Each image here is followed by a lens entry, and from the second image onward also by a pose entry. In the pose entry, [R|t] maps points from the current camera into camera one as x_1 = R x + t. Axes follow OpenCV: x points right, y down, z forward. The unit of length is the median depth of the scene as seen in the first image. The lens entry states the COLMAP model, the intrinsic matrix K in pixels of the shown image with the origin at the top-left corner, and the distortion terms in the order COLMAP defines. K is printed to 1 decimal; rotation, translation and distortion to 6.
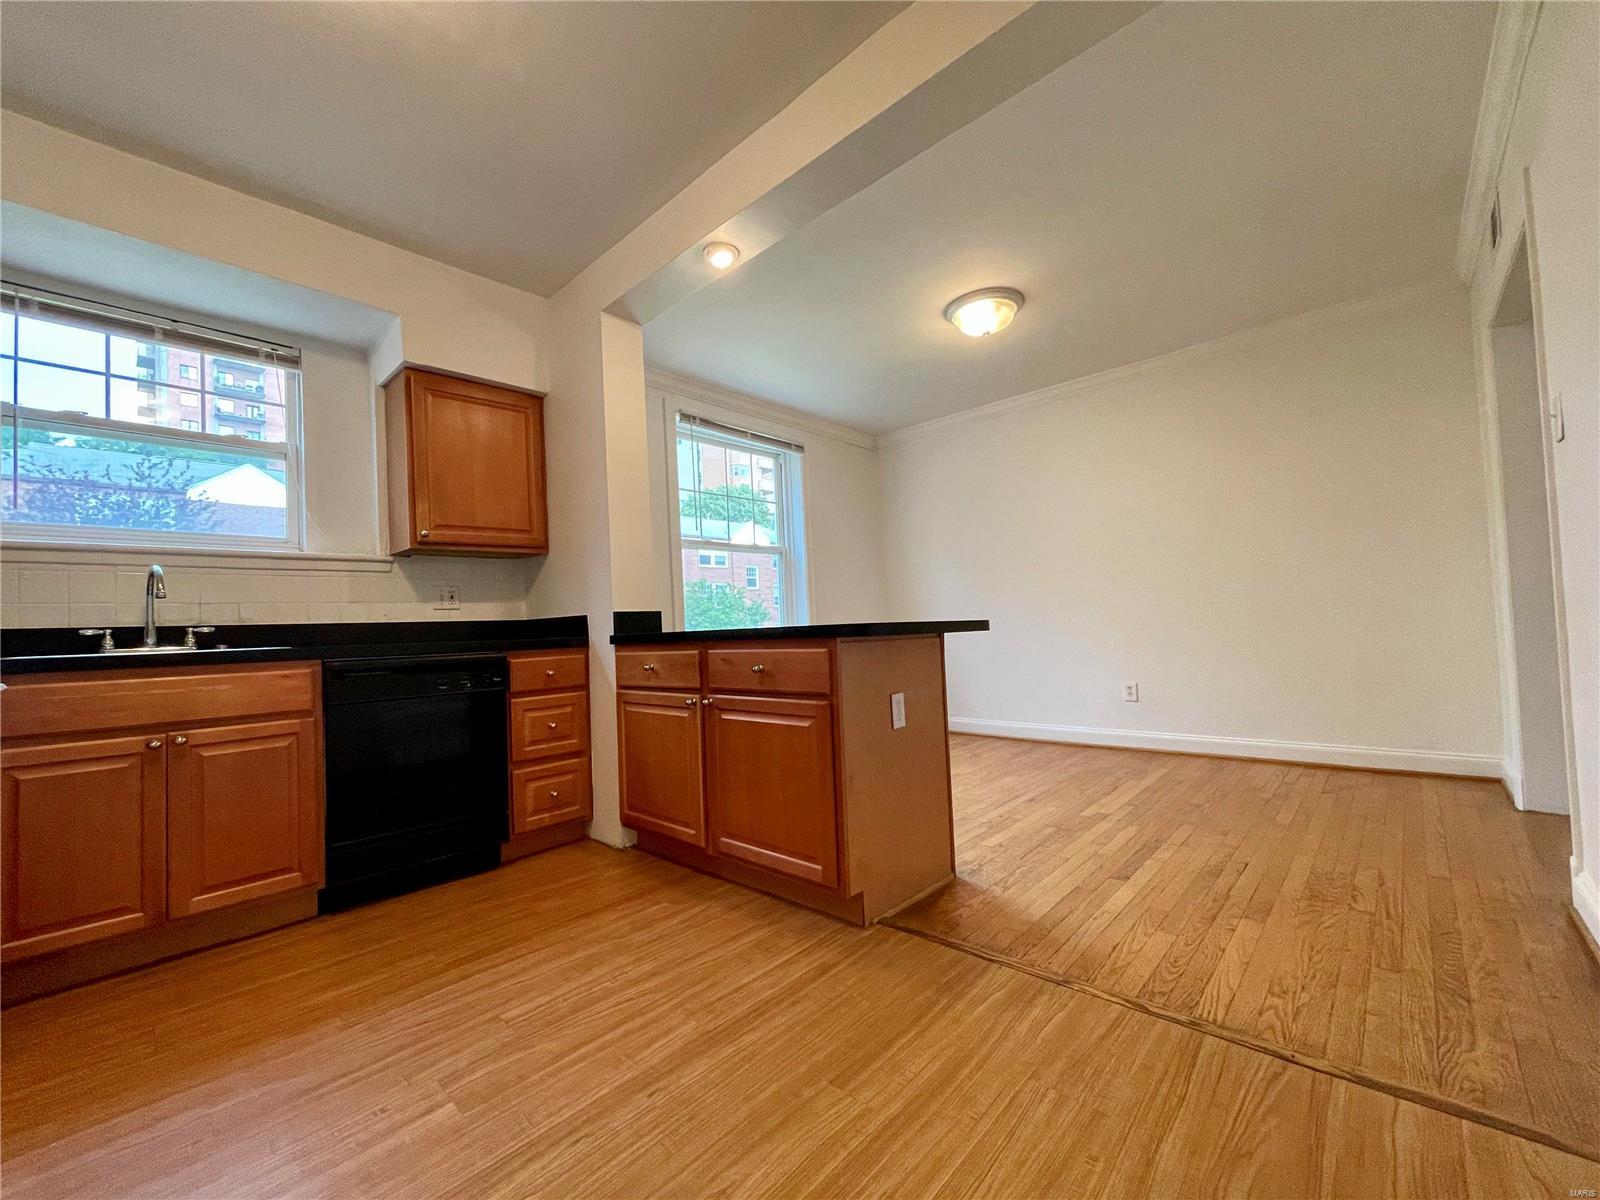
lens RADIAL K [[648.7, 0, 790.7], [0, 648.7, 605.5], [0, 0, 1]] dist [-0.000494, -0.000198]
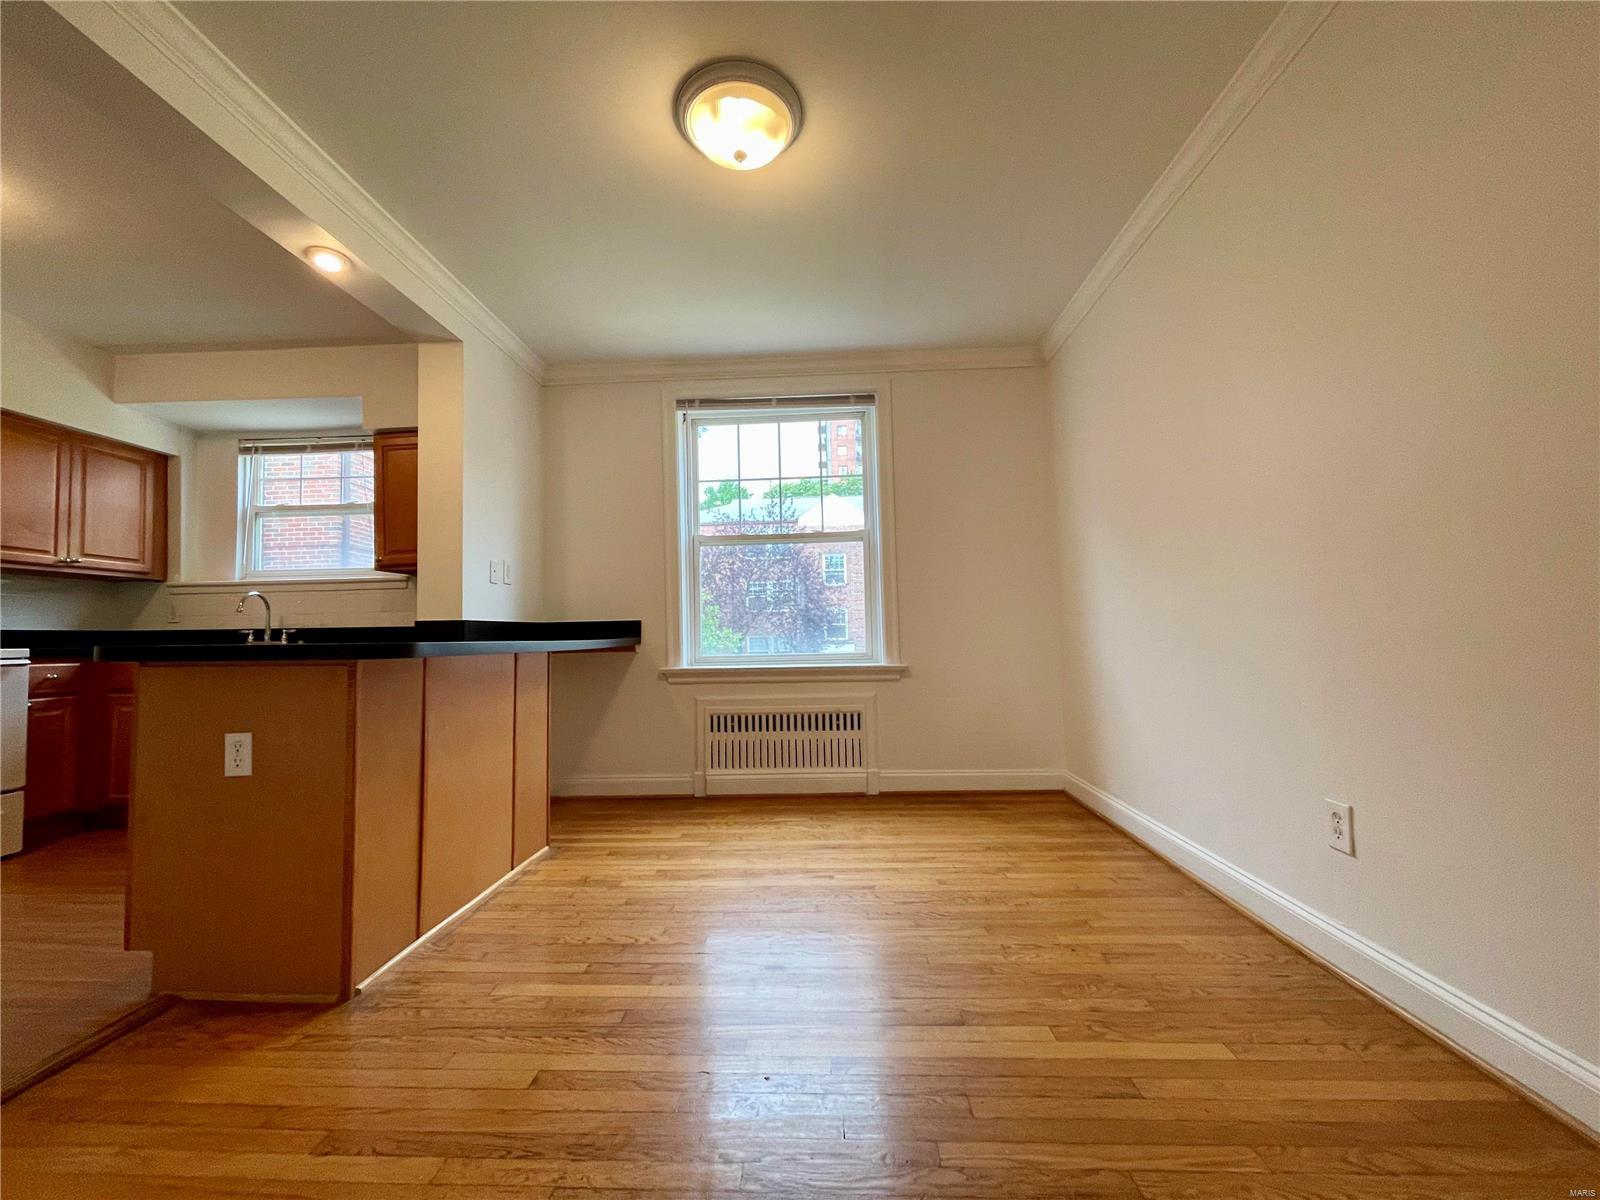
lens RADIAL K [[648.7, 0, 790.7], [0, 648.7, 605.5], [0, 0, 1]] dist [-0.000494, -0.000198]
pose [[0.646903, -0.007173, -0.762539, 1.035036], [0.016914, 0.999845, 0.004944, -0.011447], [0.762385, -0.016096, 0.646924, 0.852384]]
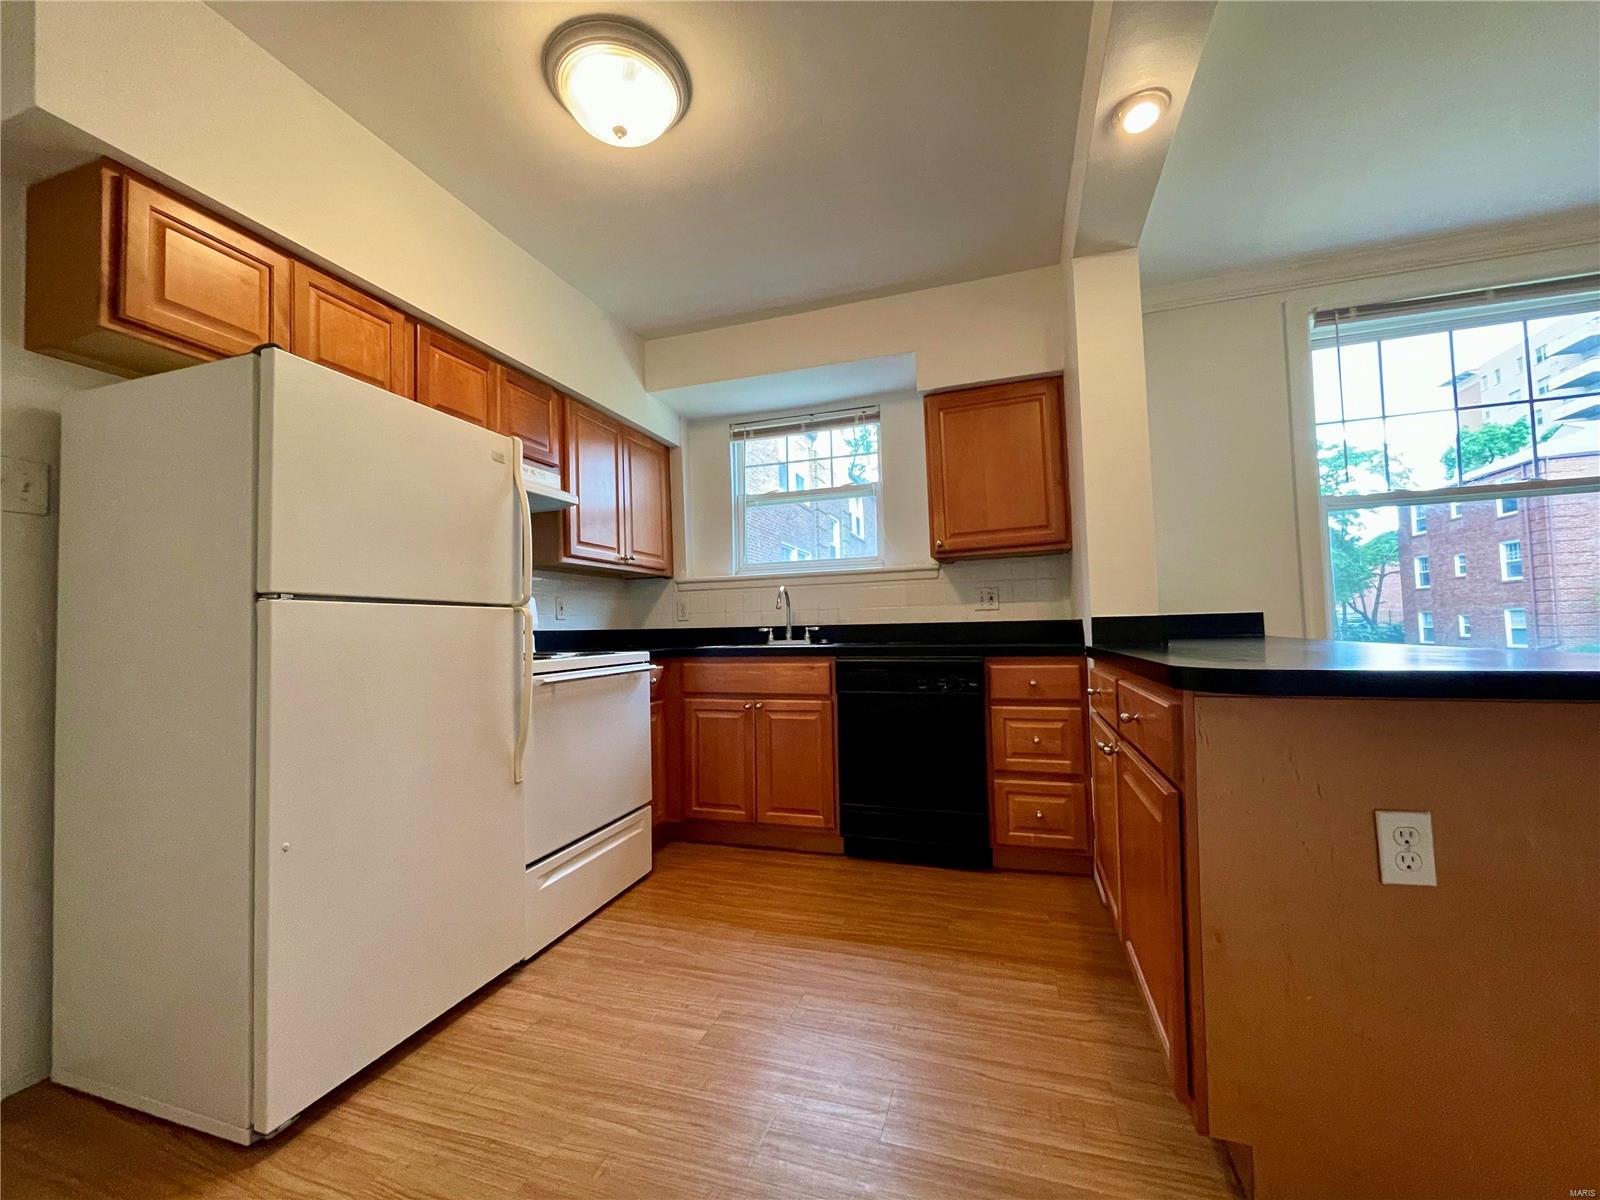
lens RADIAL K [[648.7, 0, 790.7], [0, 648.7, 605.5], [0, 0, 1]] dist [-0.000494, -0.000198]
pose [[0.421467, -0.002337, -0.906841, 0.348244], [0.037773, 0.999174, 0.014981, -0.035317], [0.906057, -0.040568, 0.421207, 0.331297]]
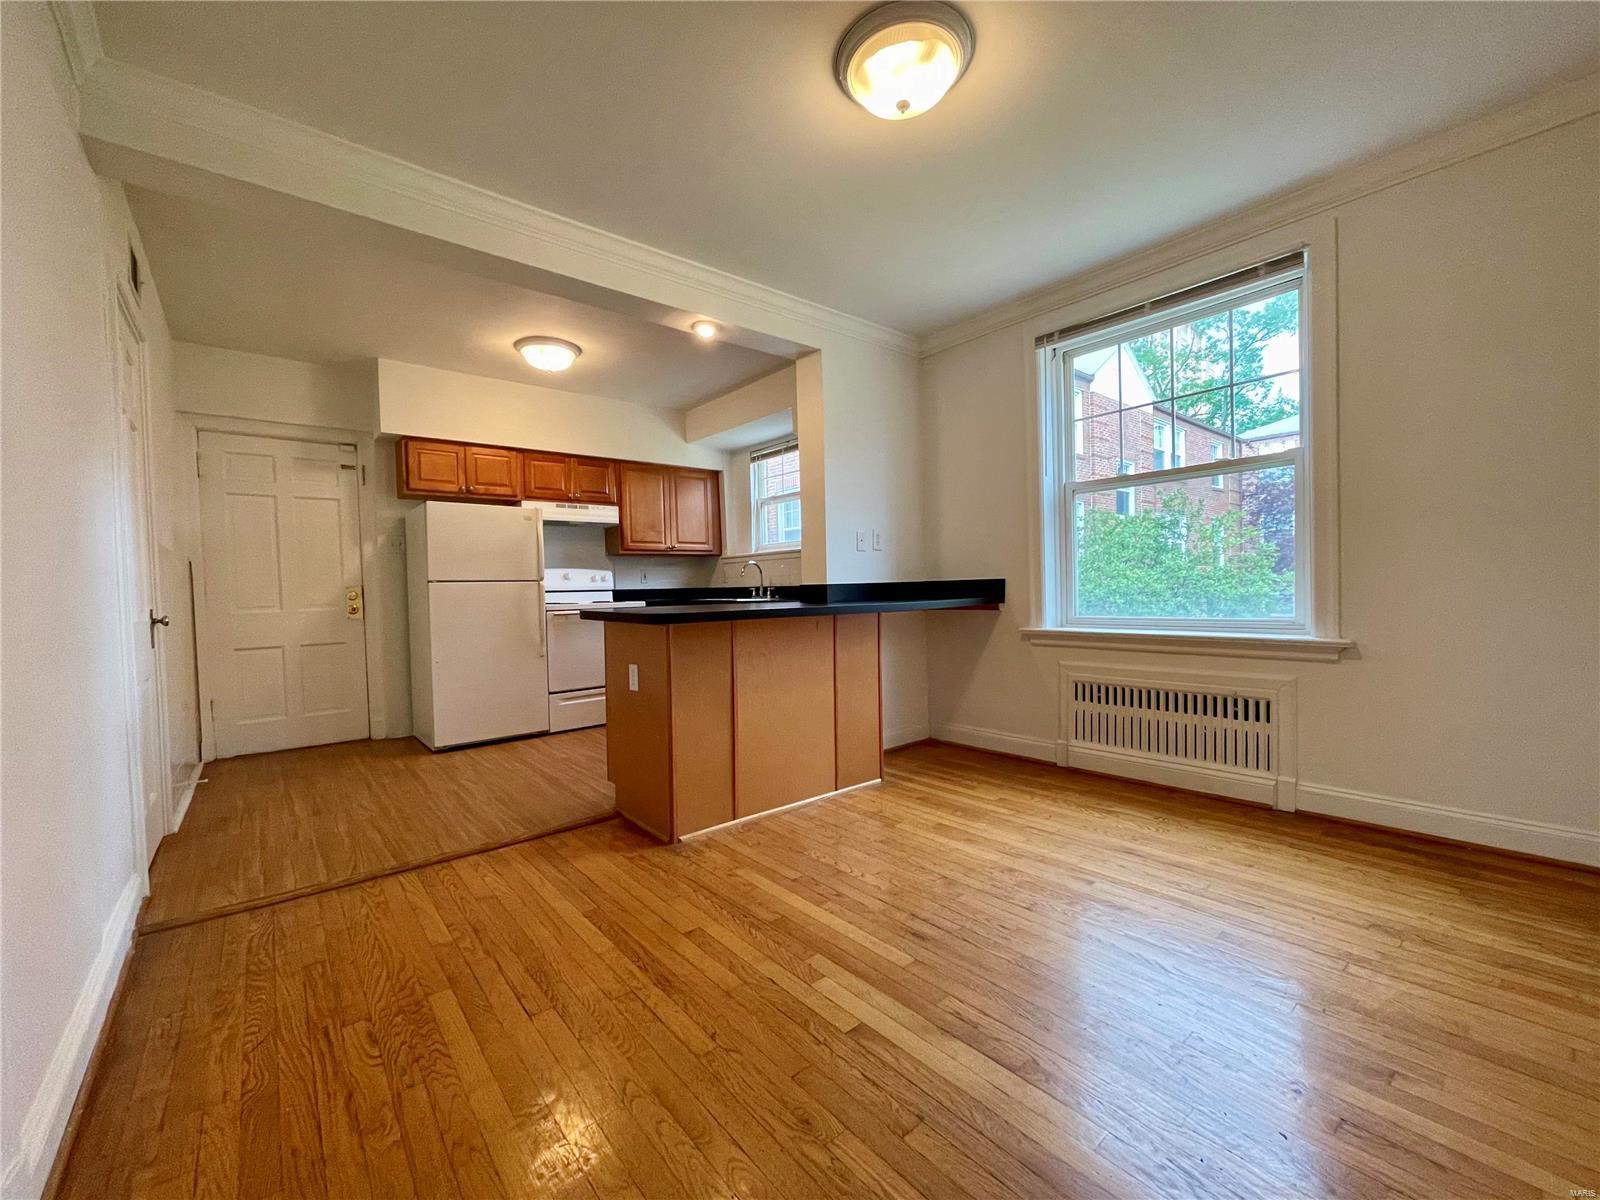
lens RADIAL K [[648.7, 0, 790.7], [0, 648.7, 605.5], [0, 0, 1]] dist [-0.000494, -0.000198]
pose [[-0.124476, 0.068911, -0.989827, 1.191212], [0.060929, 0.996234, 0.061695, -0.035493], [0.990350, -0.052629, -0.128206, 1.261376]]
